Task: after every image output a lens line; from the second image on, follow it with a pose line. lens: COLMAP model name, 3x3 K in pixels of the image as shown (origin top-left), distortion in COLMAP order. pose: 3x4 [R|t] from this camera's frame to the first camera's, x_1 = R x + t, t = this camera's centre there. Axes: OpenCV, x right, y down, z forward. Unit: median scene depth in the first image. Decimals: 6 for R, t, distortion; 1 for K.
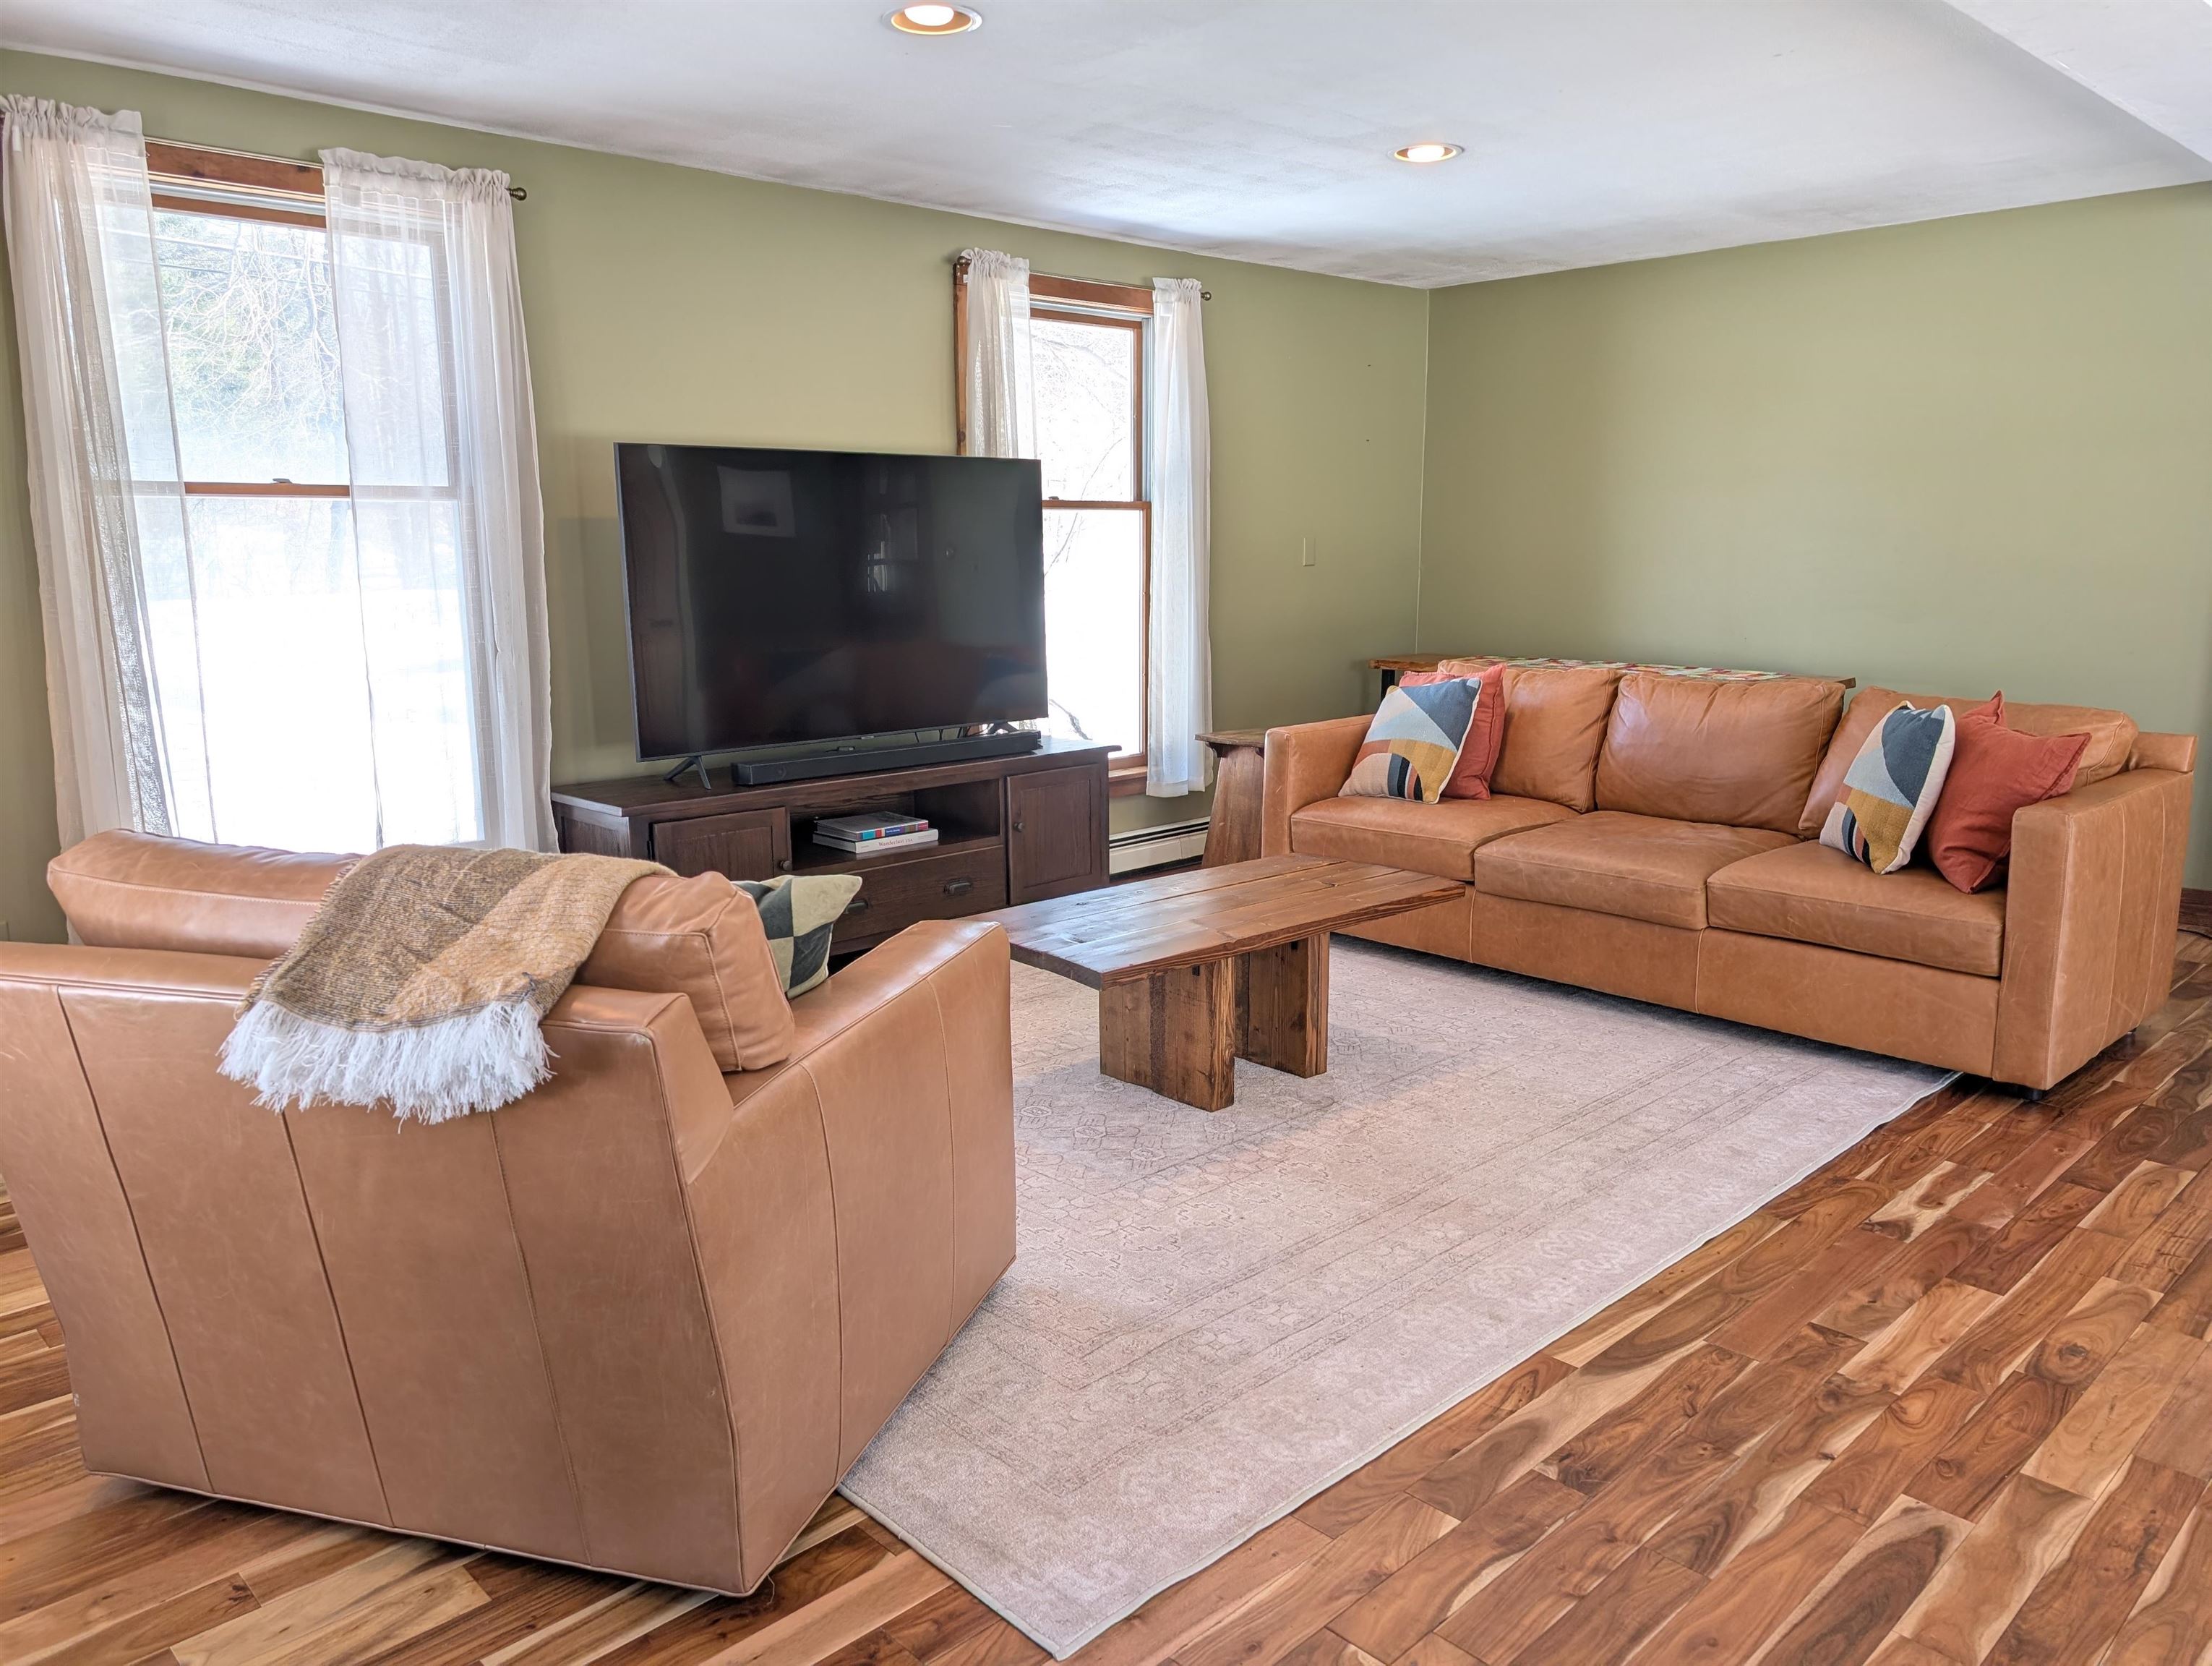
lens RADIAL K [[1561.5, 0, 1106.0], [0, 1561.5, 833.0], [0, 0, 1]] dist [0.003629, -0.000585]
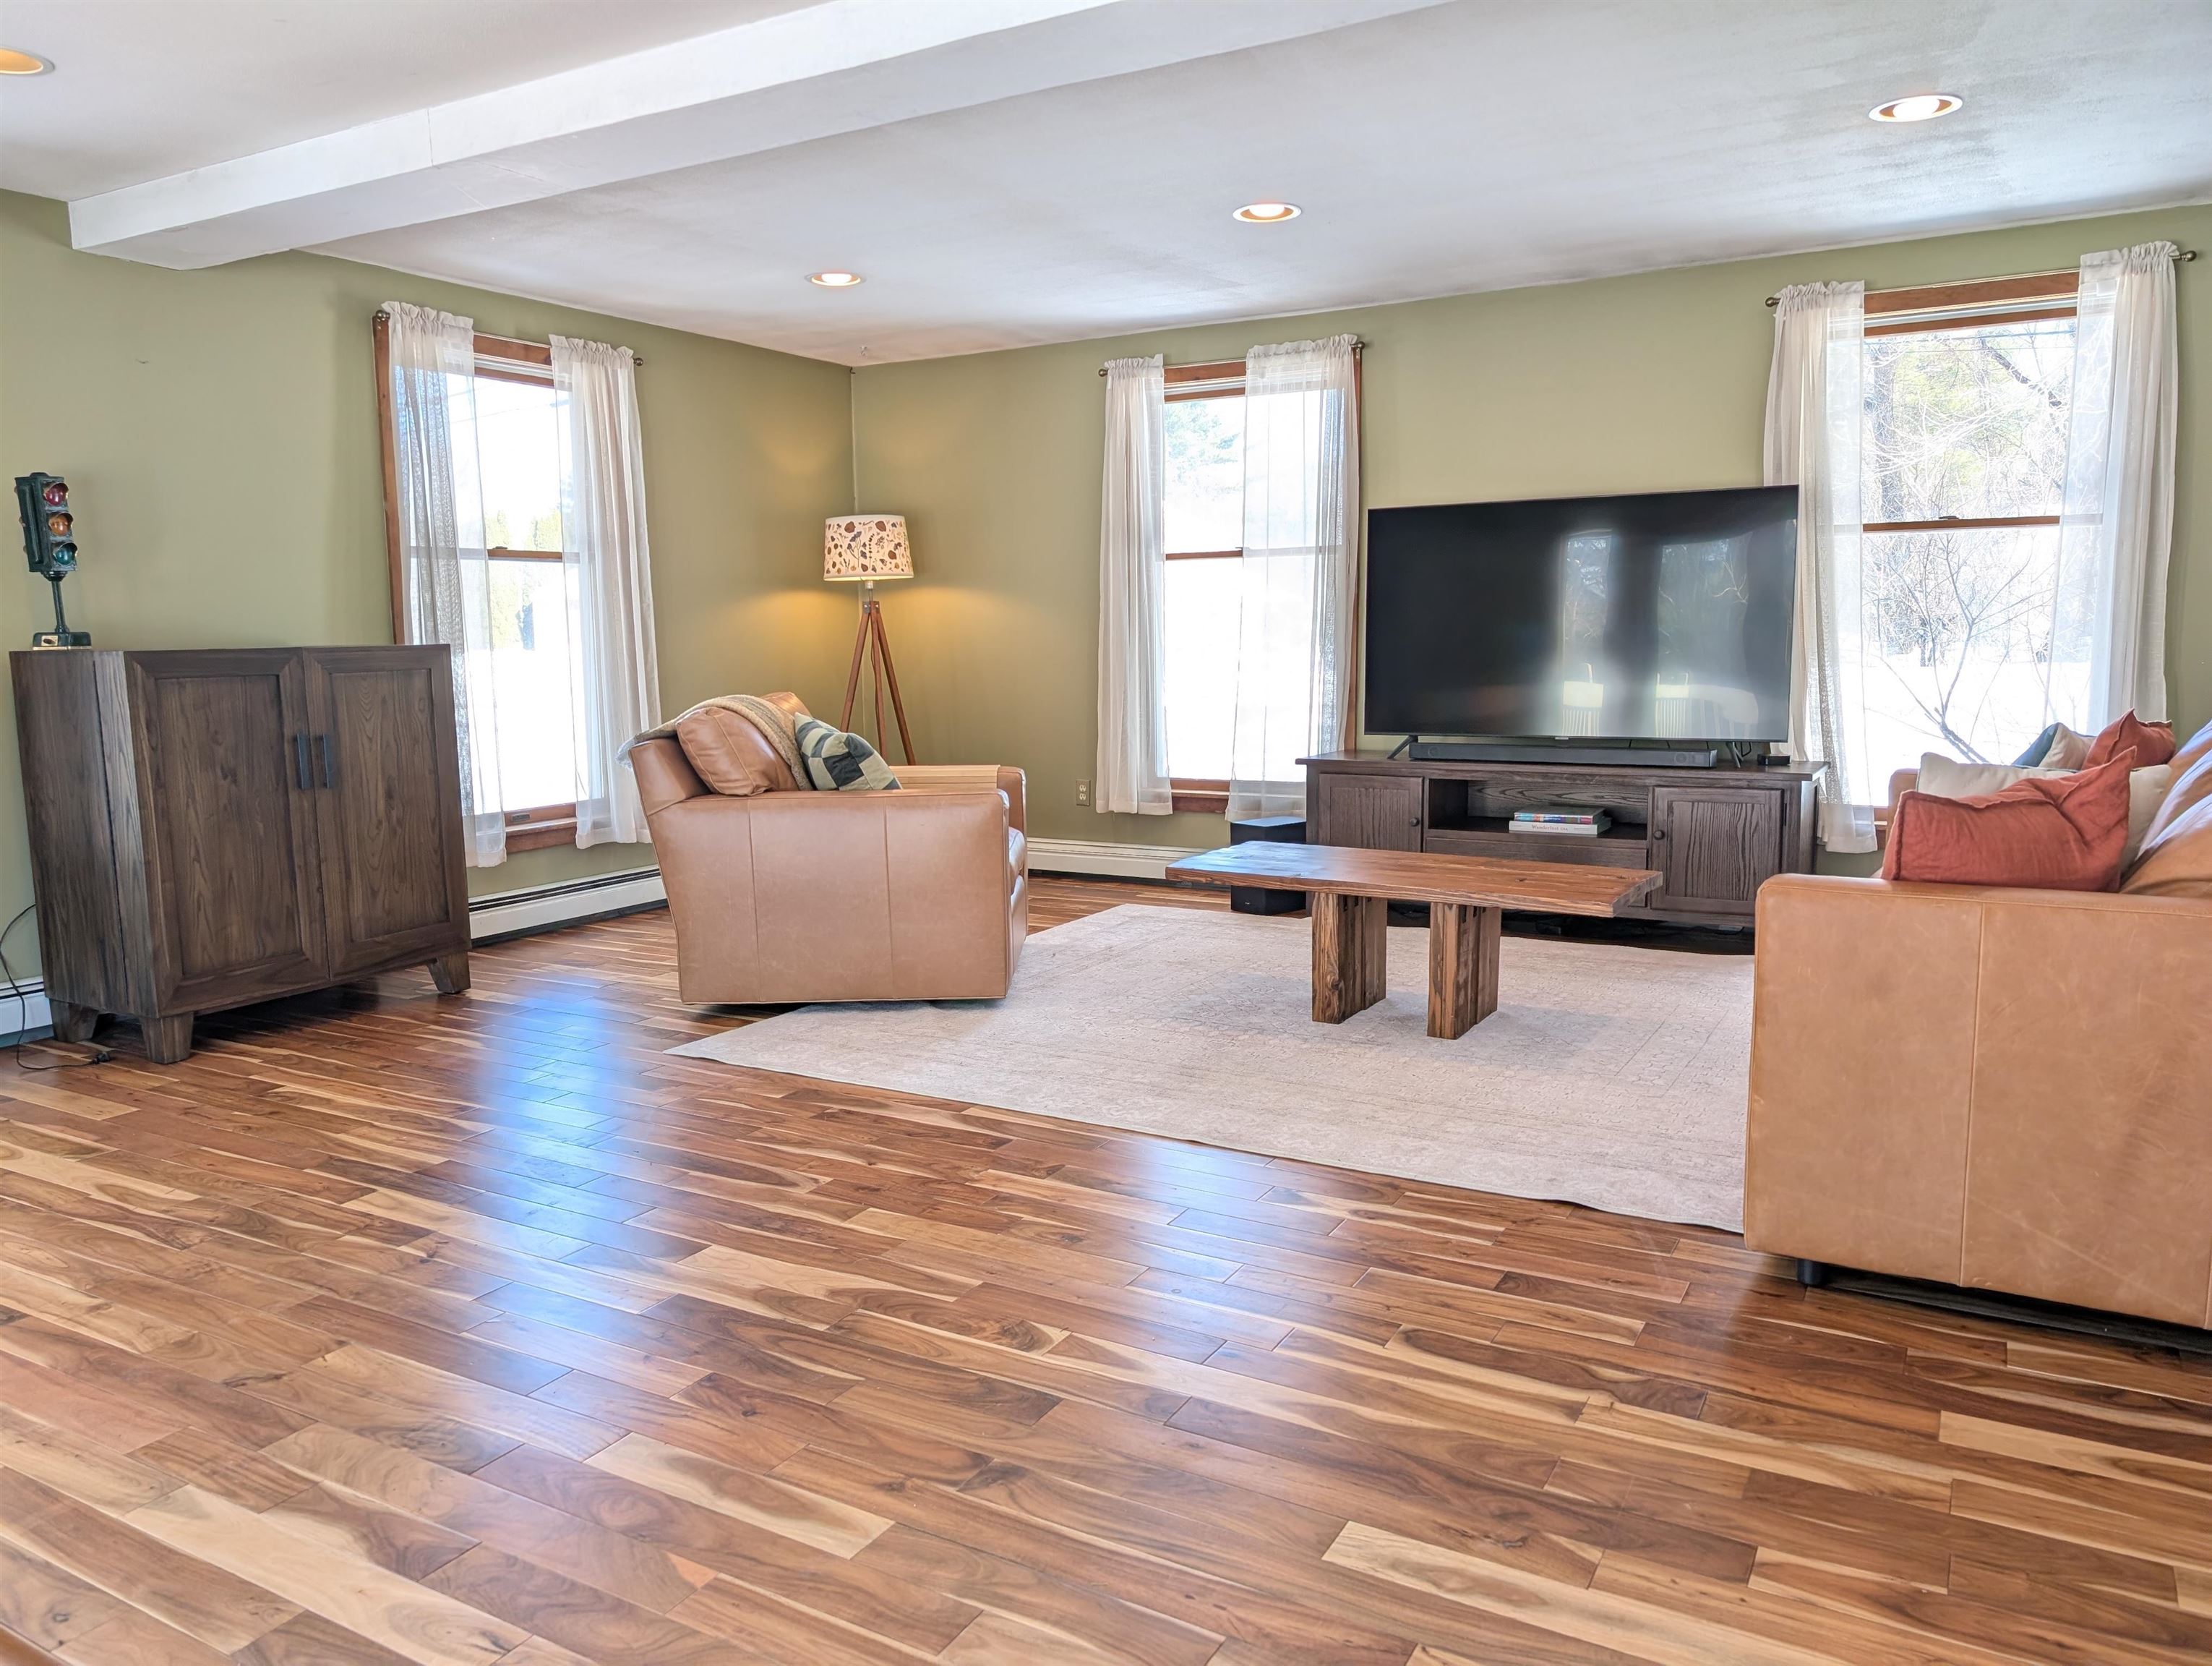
lens RADIAL K [[1590.0, 0, 1104.5], [0, 1590.0, 807.4], [0, 0, 1]] dist [0.050128, -0.054547]
pose [[0.279301, 0.106428, -0.954287, 1.336326], [-0.169058, 0.983764, 0.060235, -0.038590], [0.945204, 0.144506, 0.292759, 0.504496]]
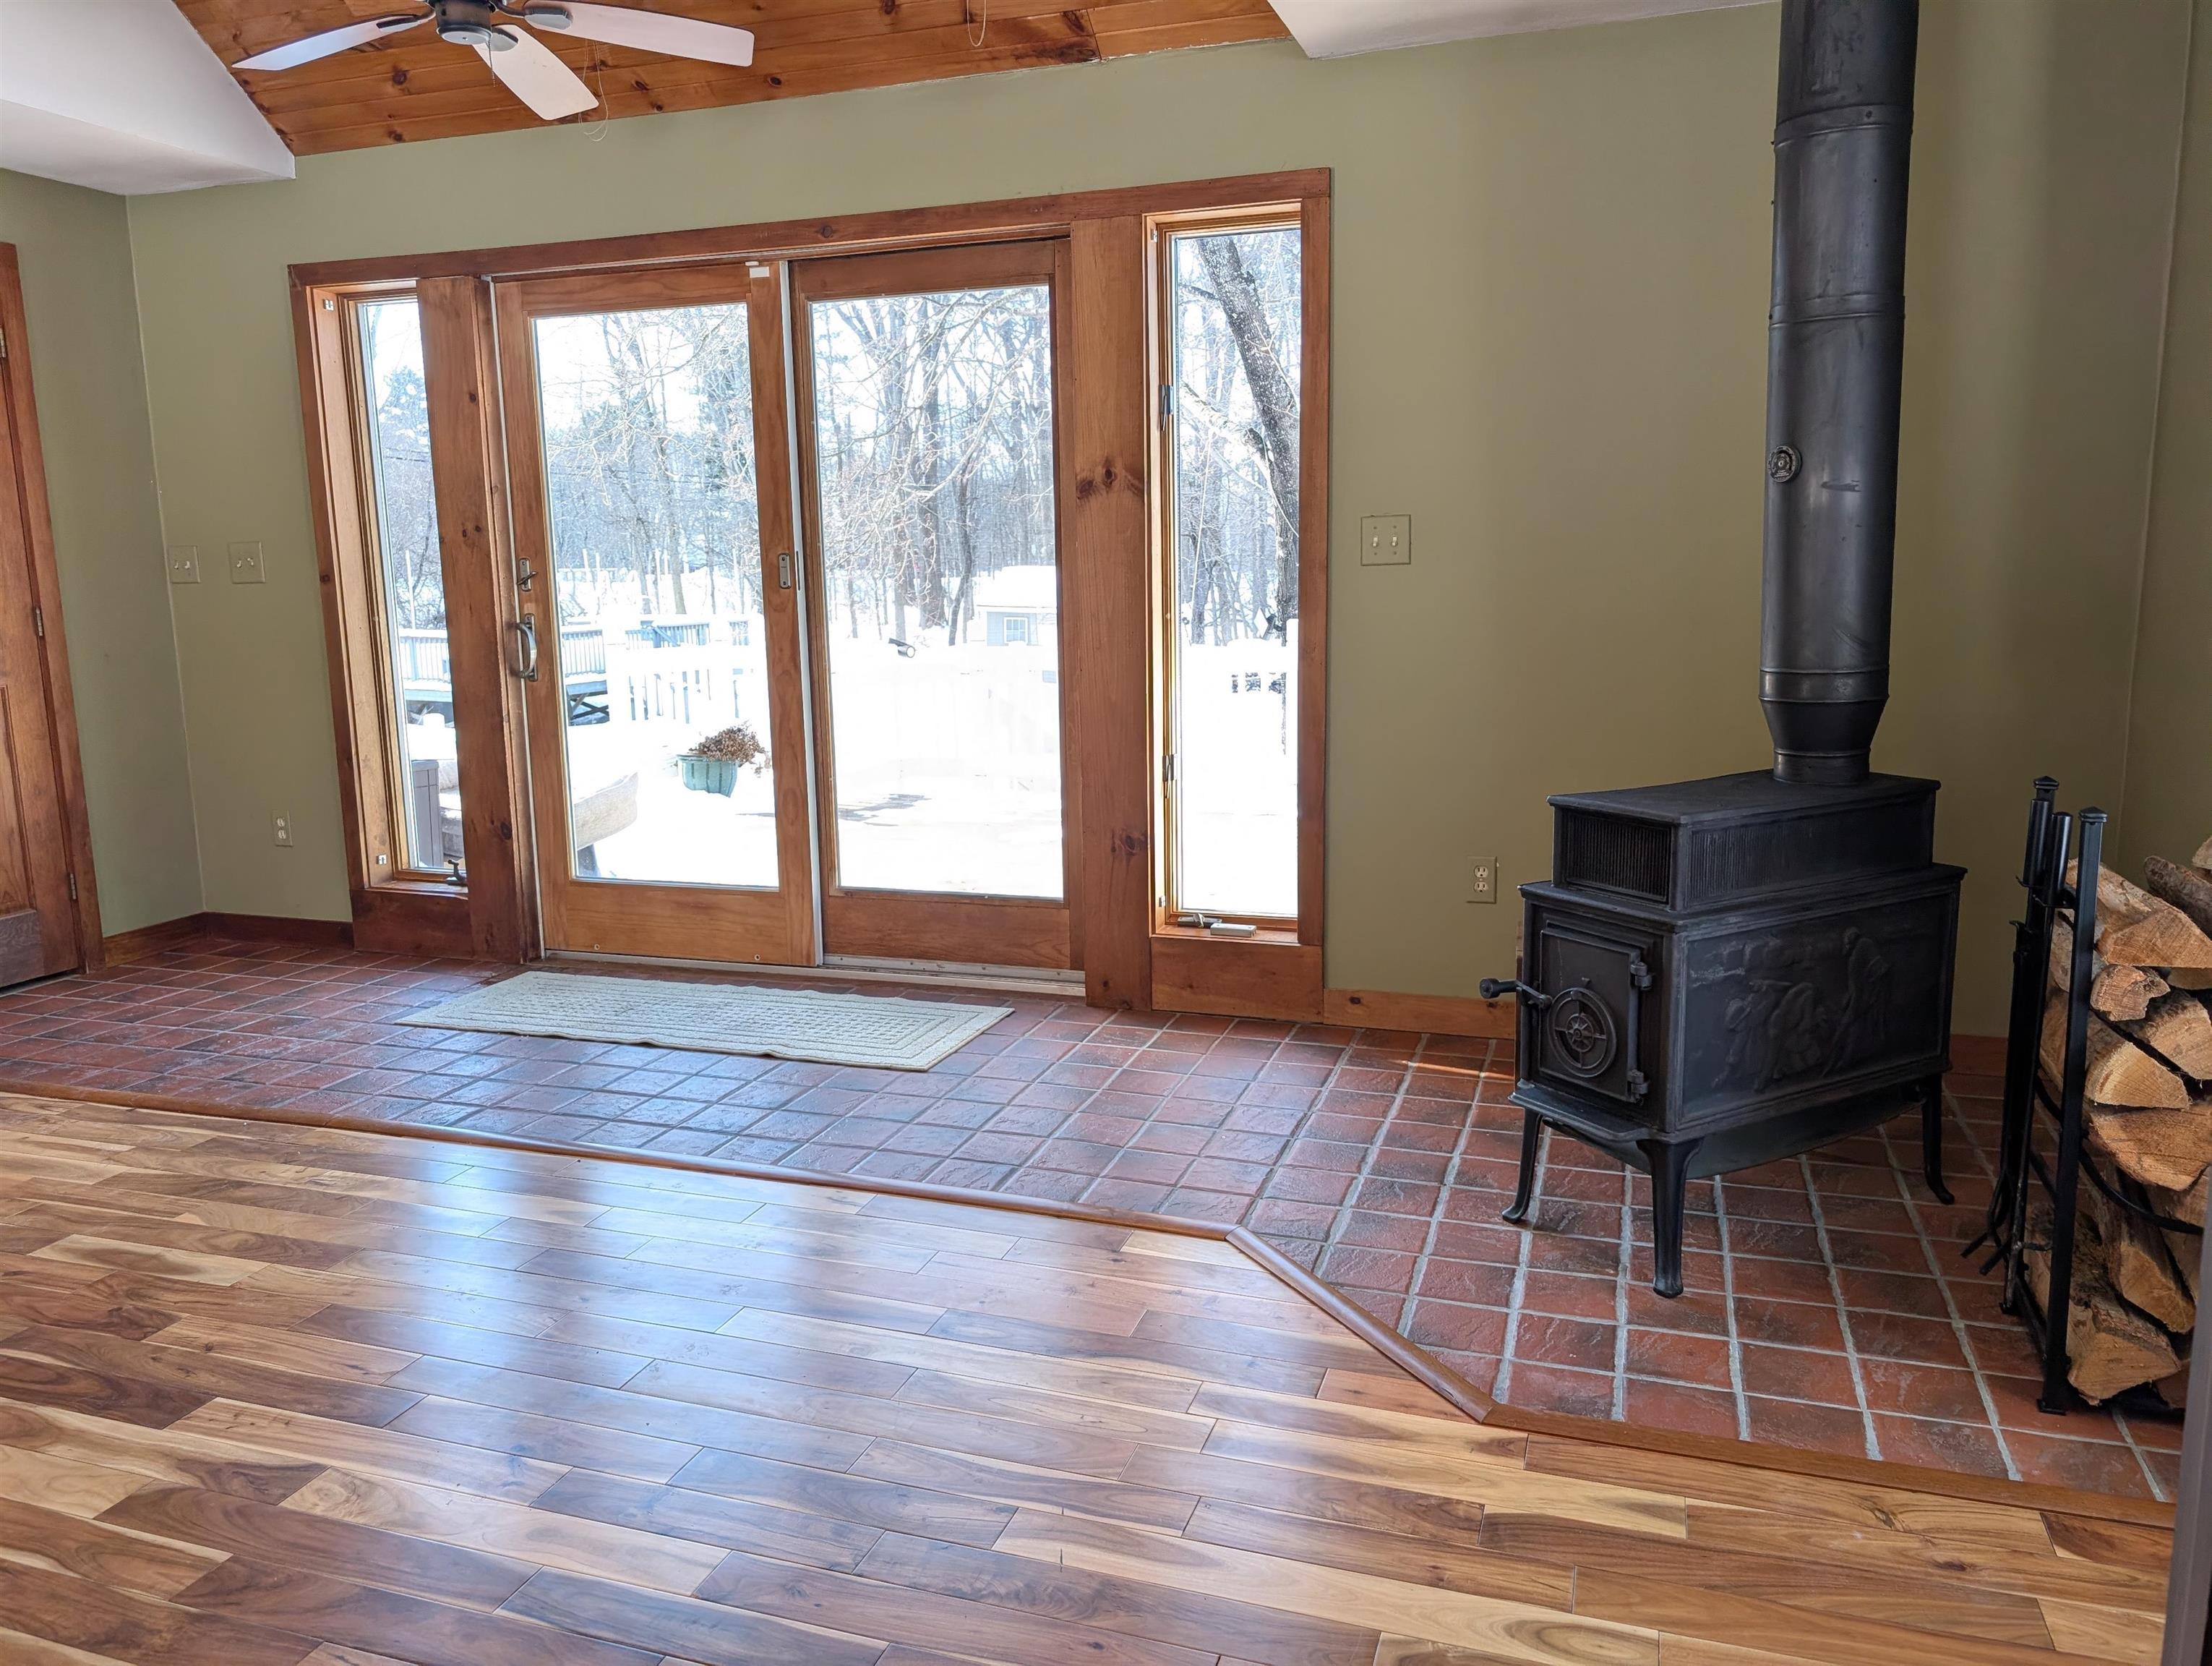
lens RADIAL K [[1570.0, 0, 1106.0], [0, 1570.0, 833.0], [0, 0, 1]] dist [0.030697, -0.001773]
pose [[-0.468035, -0.134712, 0.873382, -0.269891], [0.184085, 0.951770, 0.245452, -0.042932], [-0.864324, 0.275657, -0.420663, 0.439737]]
